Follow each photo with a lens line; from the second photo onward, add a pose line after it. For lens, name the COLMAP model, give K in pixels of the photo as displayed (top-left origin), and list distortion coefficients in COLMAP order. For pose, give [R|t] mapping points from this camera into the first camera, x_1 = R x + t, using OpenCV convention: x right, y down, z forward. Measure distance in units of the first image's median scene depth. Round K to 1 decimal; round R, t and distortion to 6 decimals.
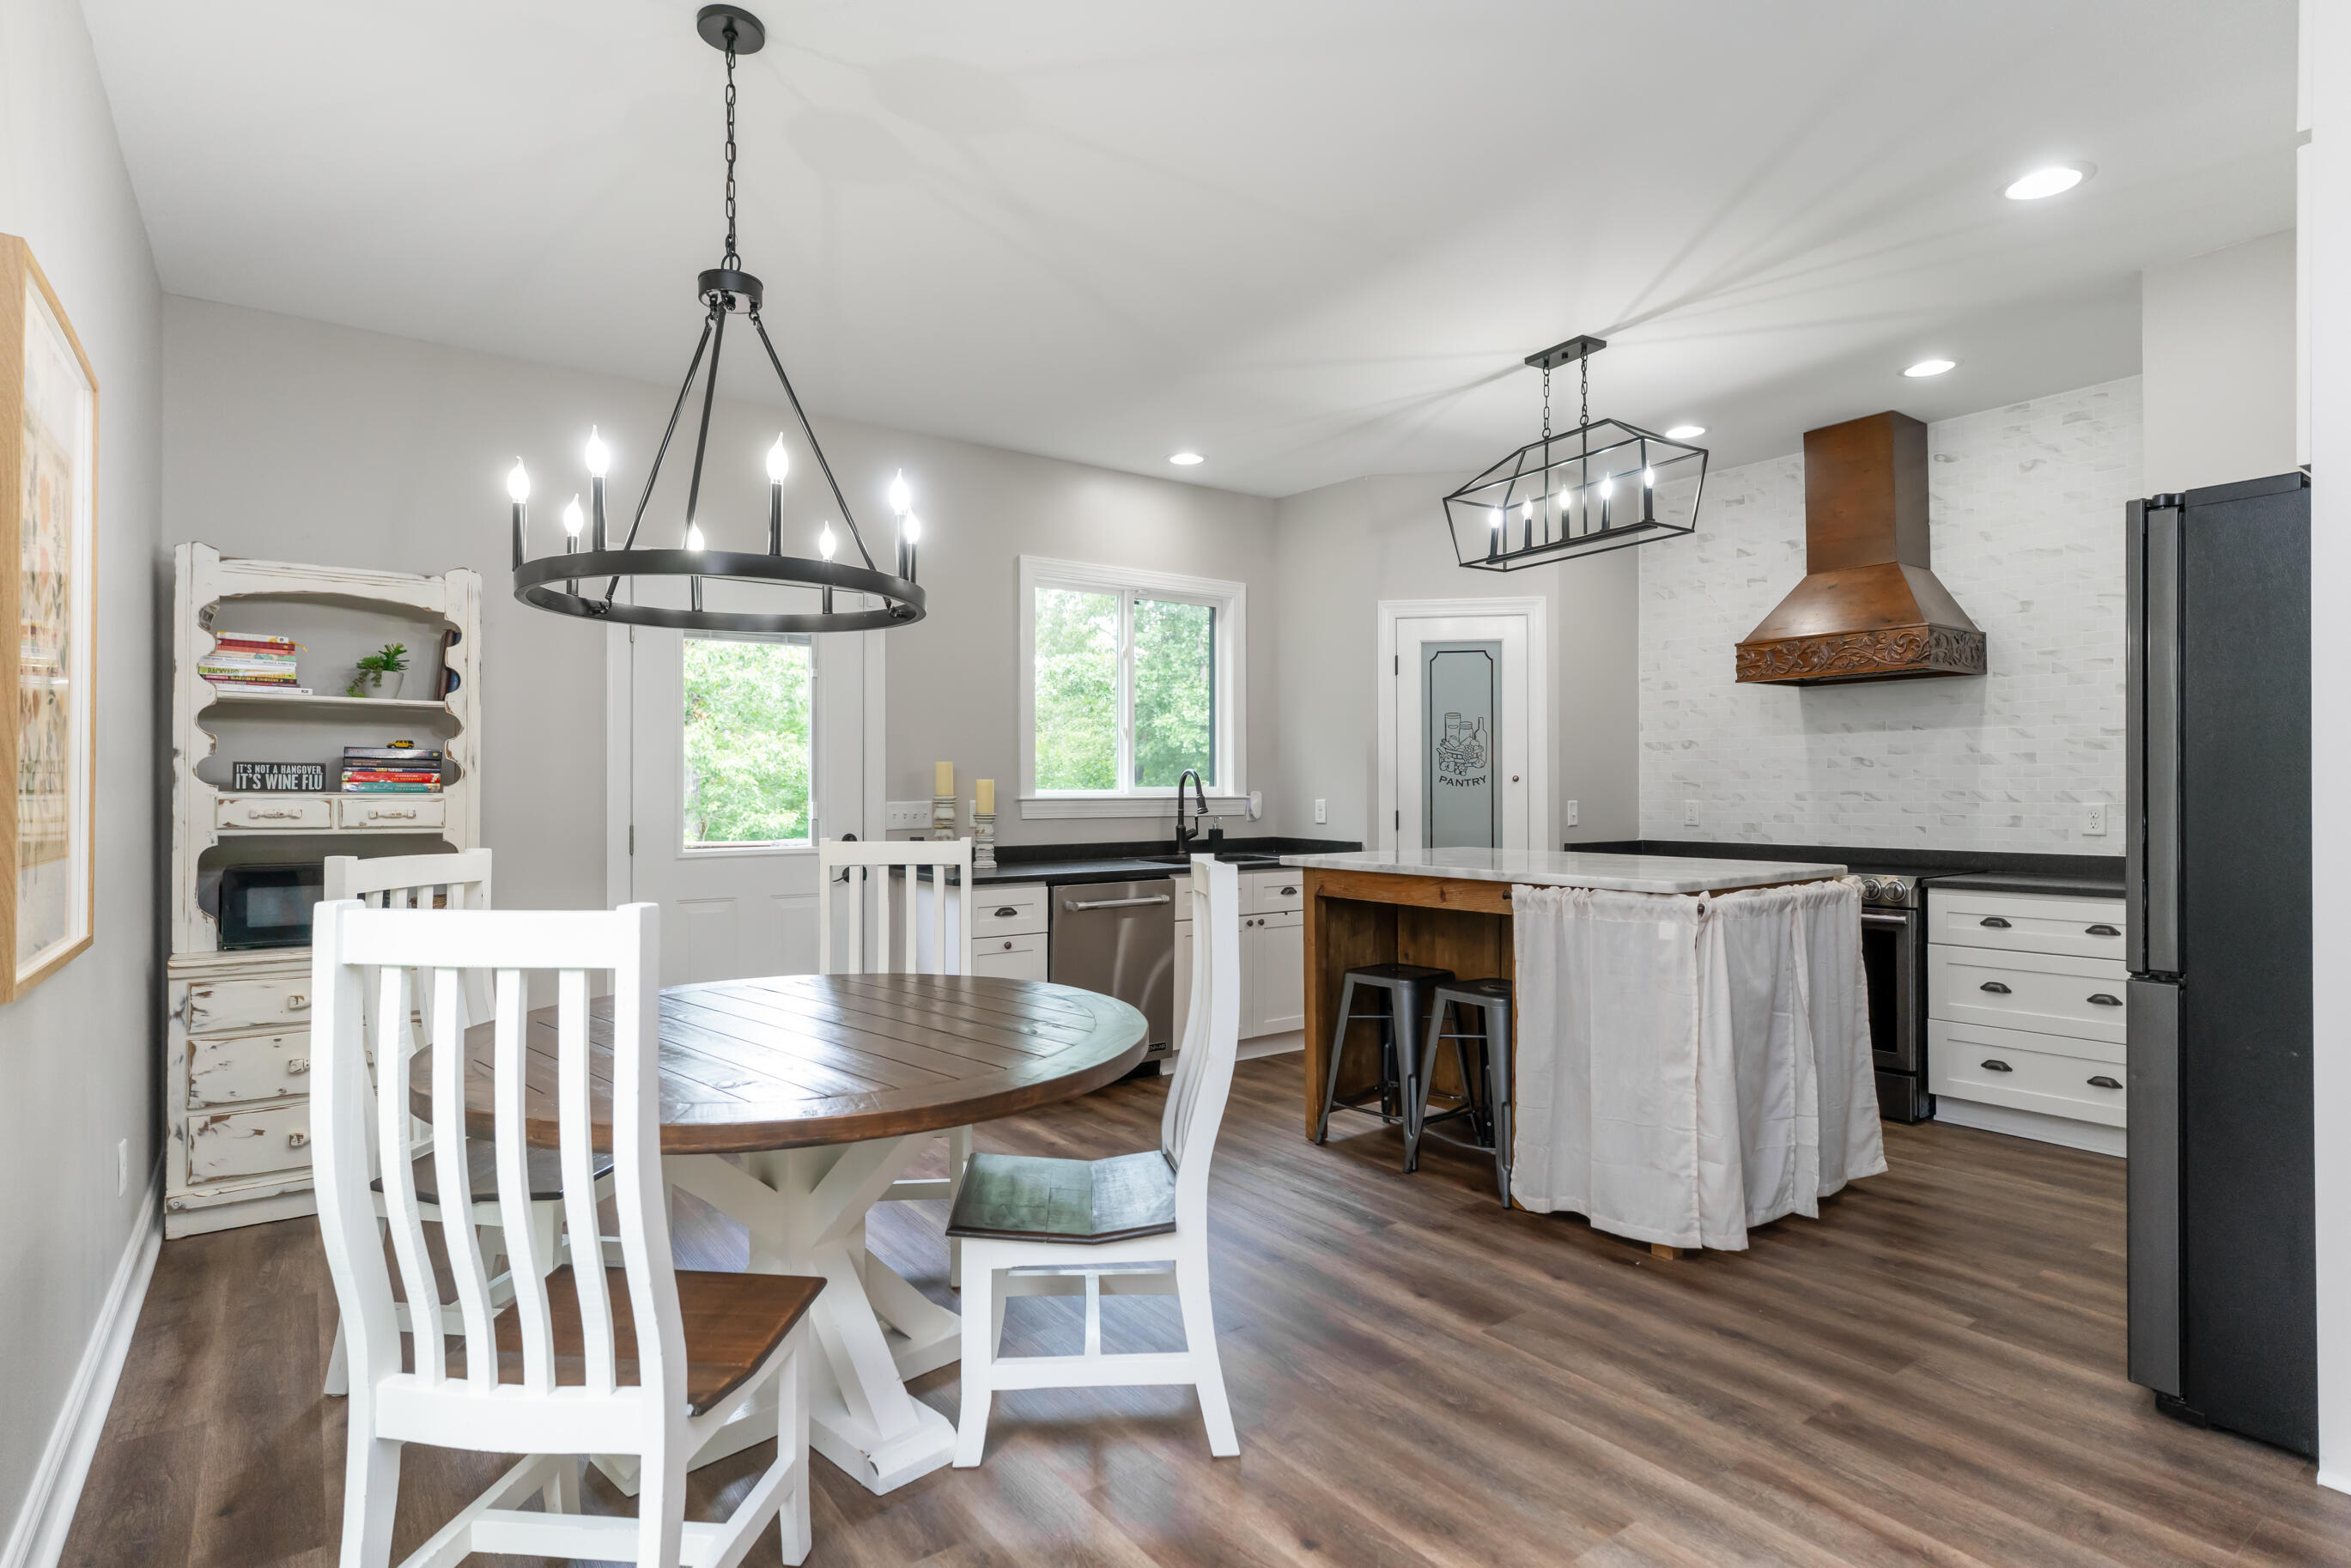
lens RADIAL K [[1185.8, 0, 1175.5], [0, 1185.8, 784.0], [0, 0, 1]] dist [-0.001361, 0.000298]
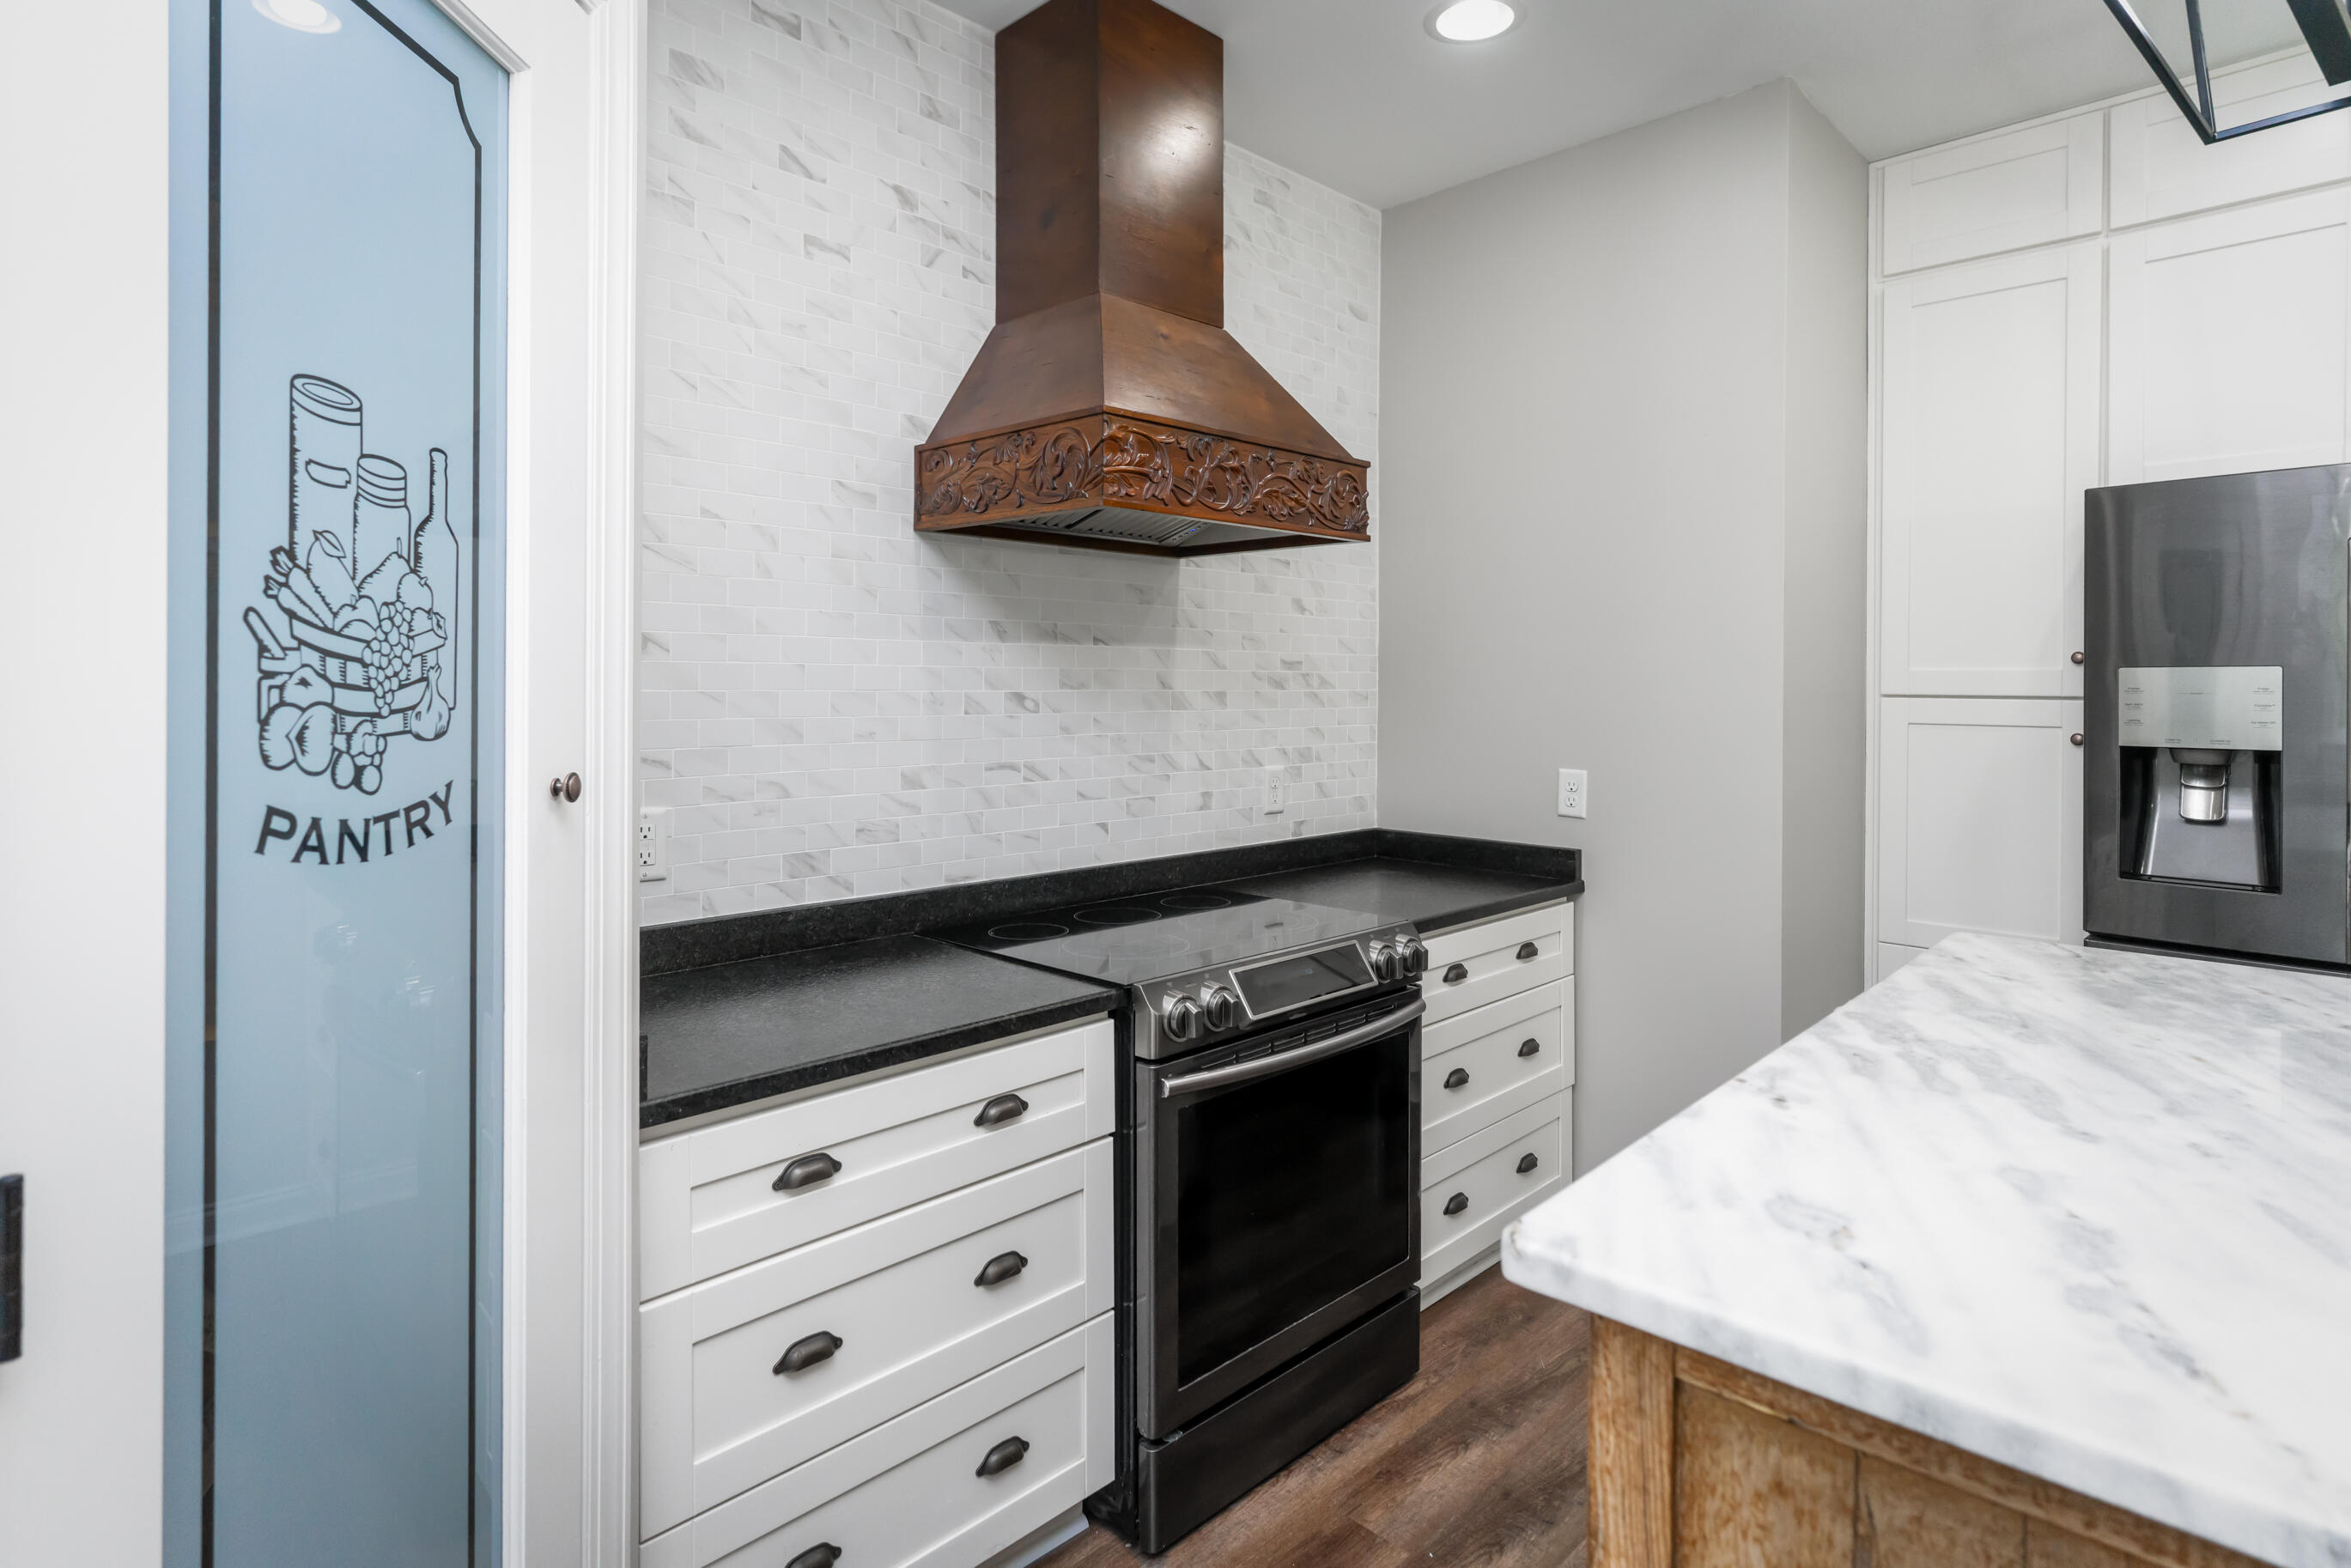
lens RADIAL K [[1210.1, 0, 1189.7], [0, 1210.1, 682.2], [0, 0, 1]] dist [-0.000590, 0.000432]
pose [[-0.150130, 0.007453, 0.988638, 0.083332], [-0.006613, 0.999942, -0.008542, -0.026631], [-0.988644, -0.007820, -0.150072, 1.154827]]
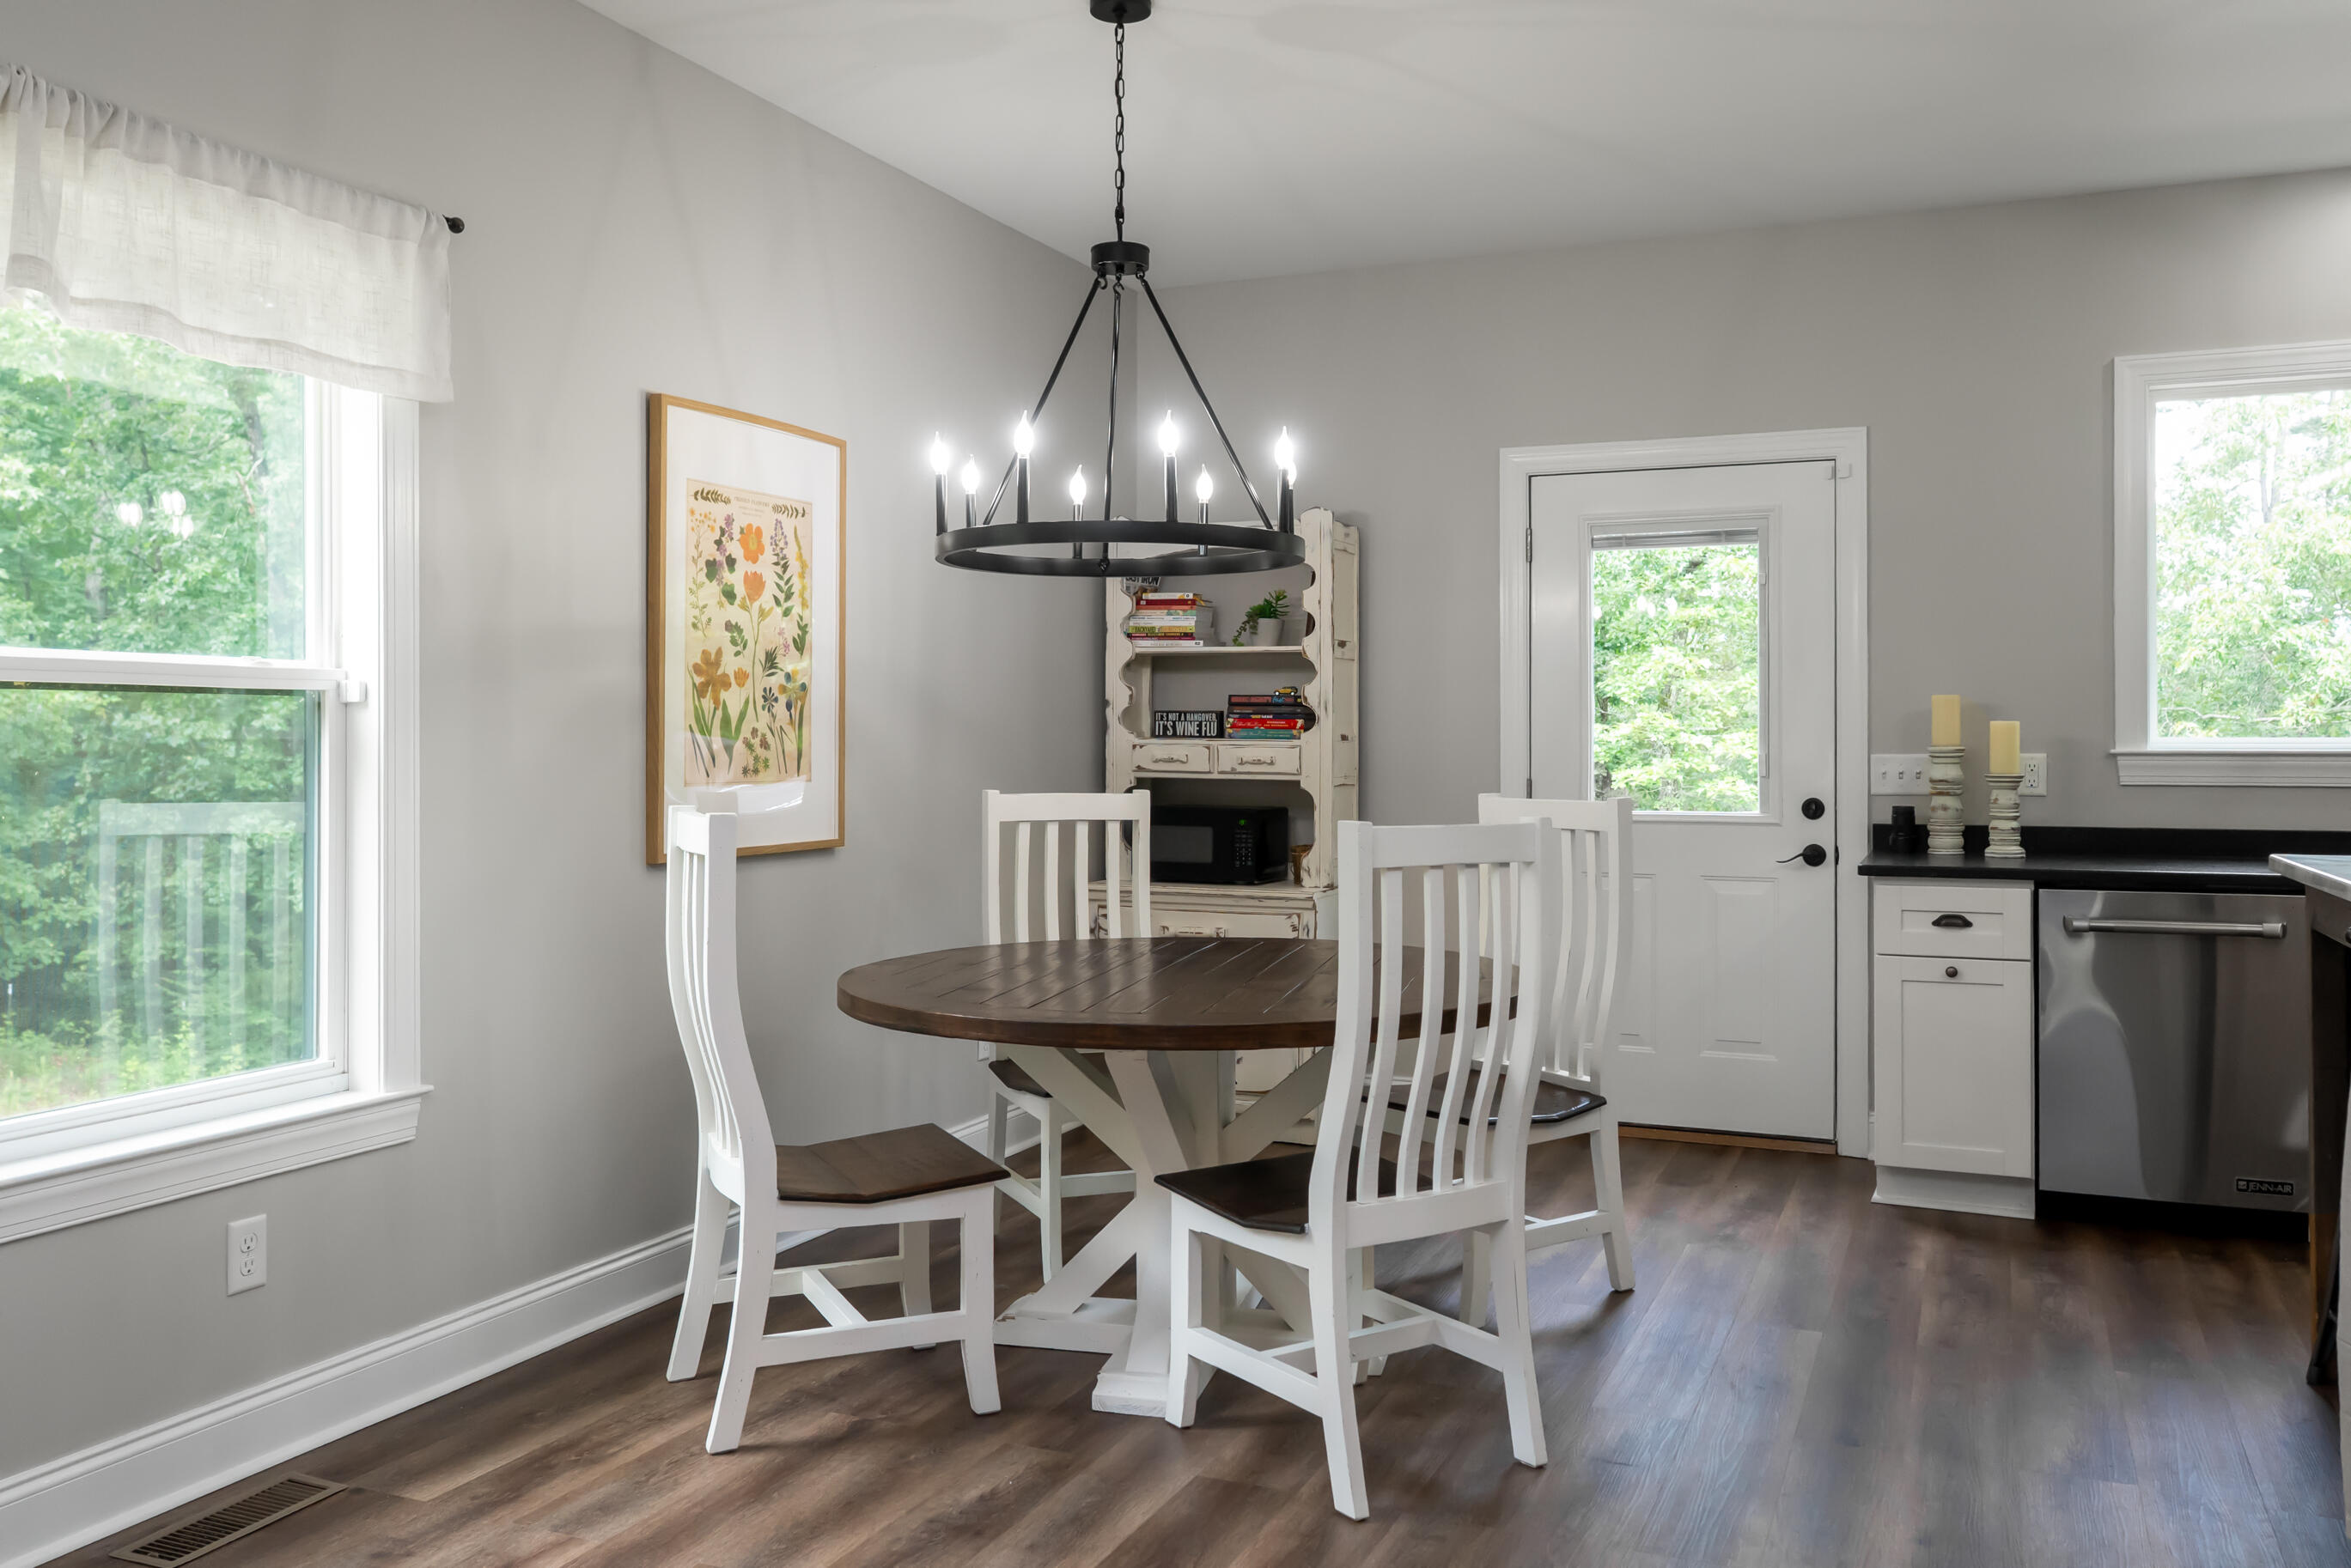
lens RADIAL K [[1890.9, 0, 1226.8], [0, 1890.9, 764.4], [0, 0, 1]] dist [-0.000860, -0.001309]
pose [[0.518107, 0.010641, -0.855250, 0.557923], [0.002108, 0.999904, 0.013718, 0.005433], [0.855313, -0.008911, 0.518034, 0.113109]]
